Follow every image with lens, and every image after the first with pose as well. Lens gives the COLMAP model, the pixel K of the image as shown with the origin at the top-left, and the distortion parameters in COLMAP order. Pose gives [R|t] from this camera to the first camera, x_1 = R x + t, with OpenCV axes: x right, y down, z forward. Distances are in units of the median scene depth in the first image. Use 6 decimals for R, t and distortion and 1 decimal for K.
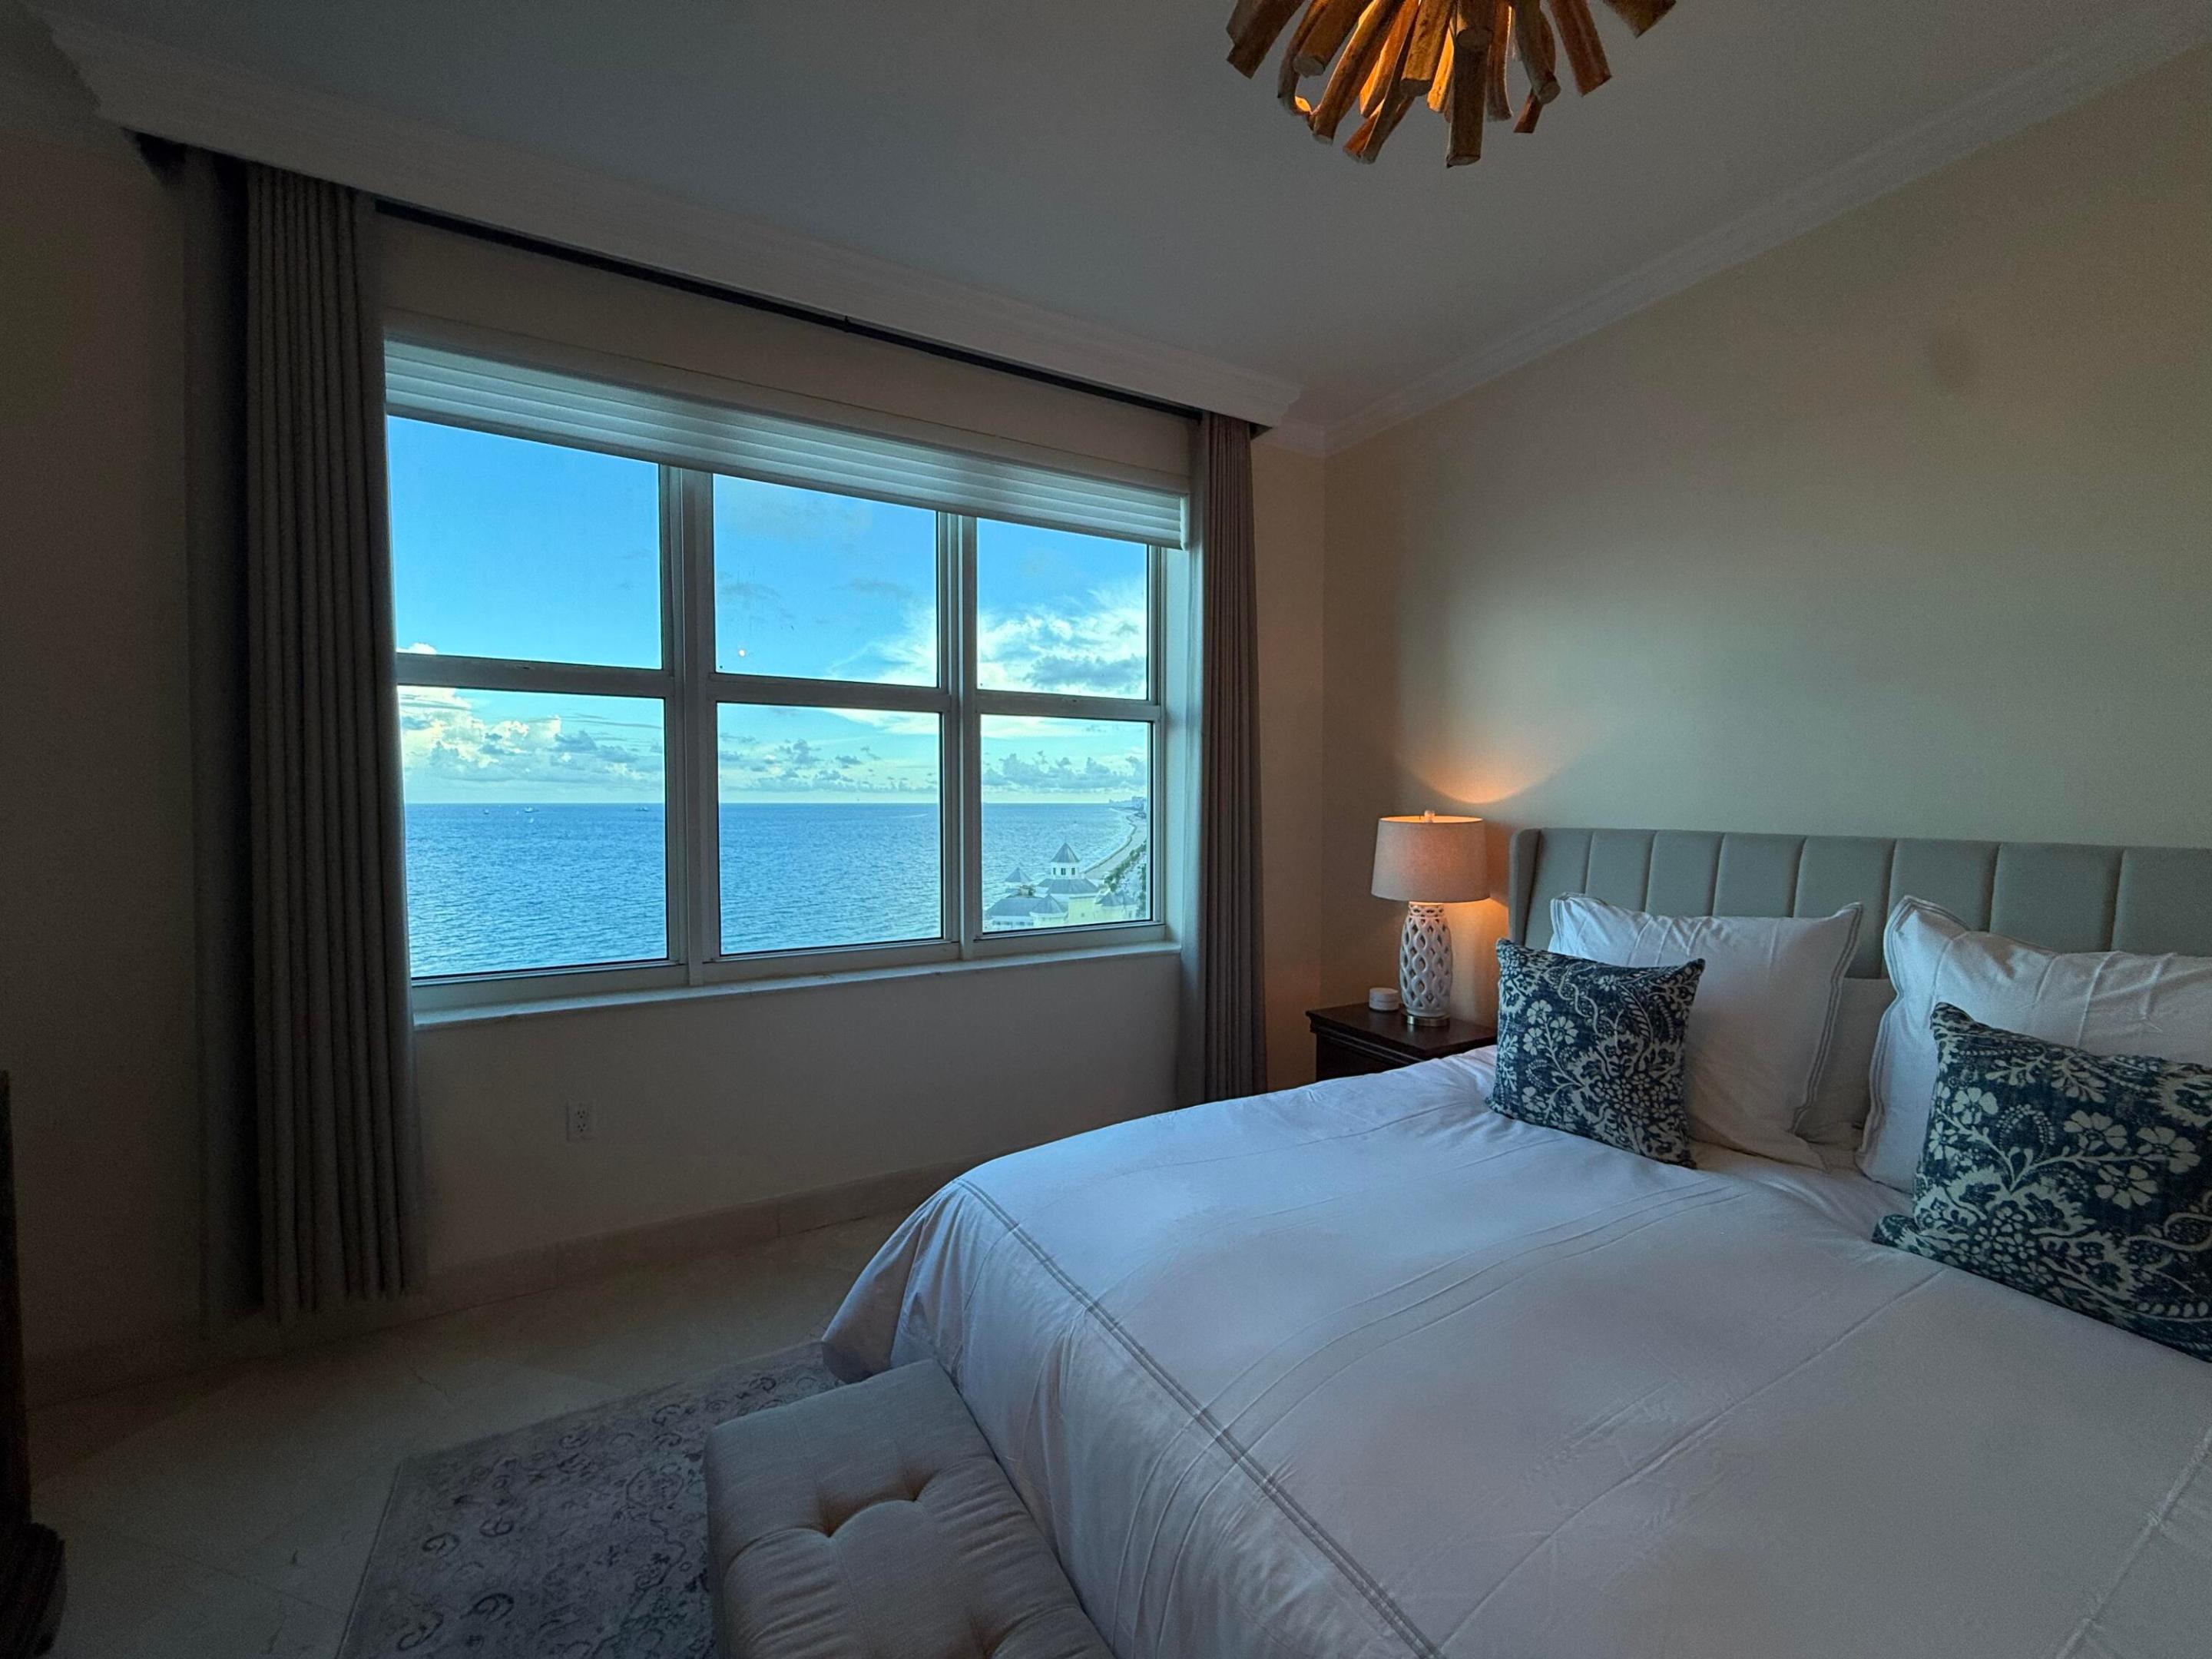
lens RADIAL K [[880.4, 0, 1098.6], [0, 880.4, 831.0], [0, 0, 1]] dist [0.001300, 0.000963]
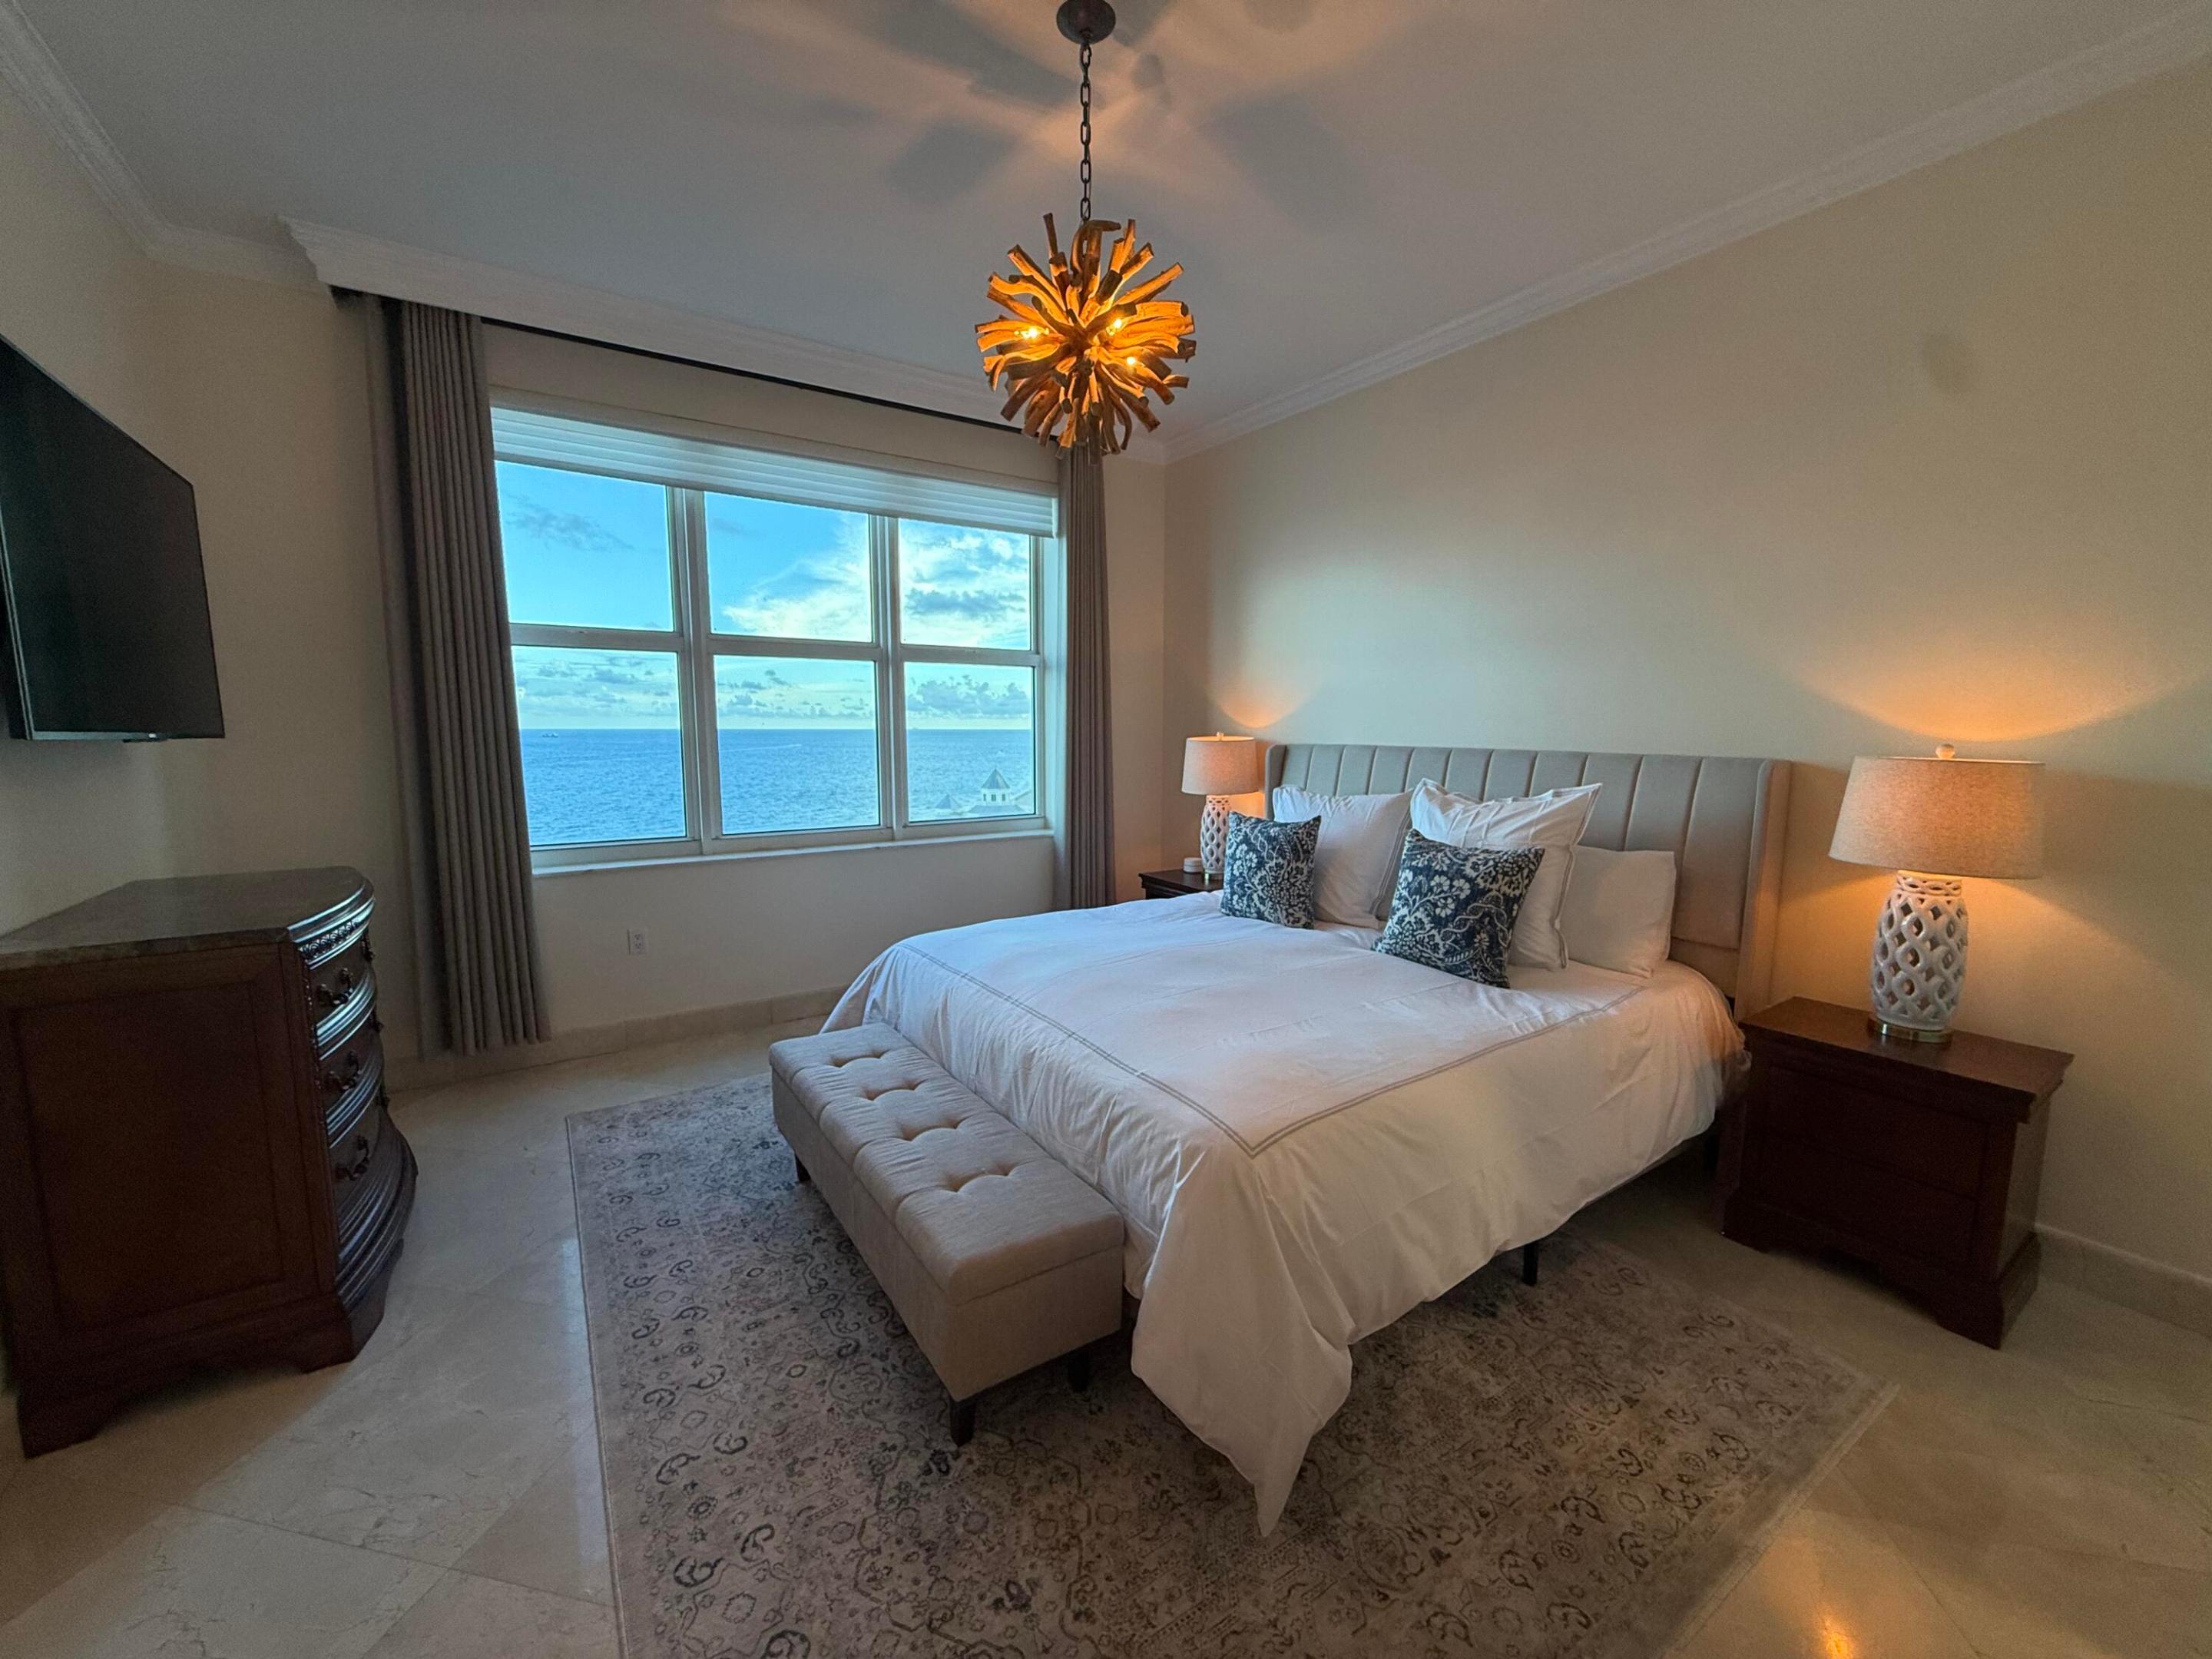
lens RADIAL K [[880.4, 0, 1098.8], [0, 880.4, 828.9], [0, 0, 1]] dist [0.001300, 0.000963]
pose [[0.996928, -0.009053, 0.077793, 0.080775], [0.002633, 0.996610, 0.082234, 0.018858], [-0.078273, -0.081776, 0.993572, -0.553332]]
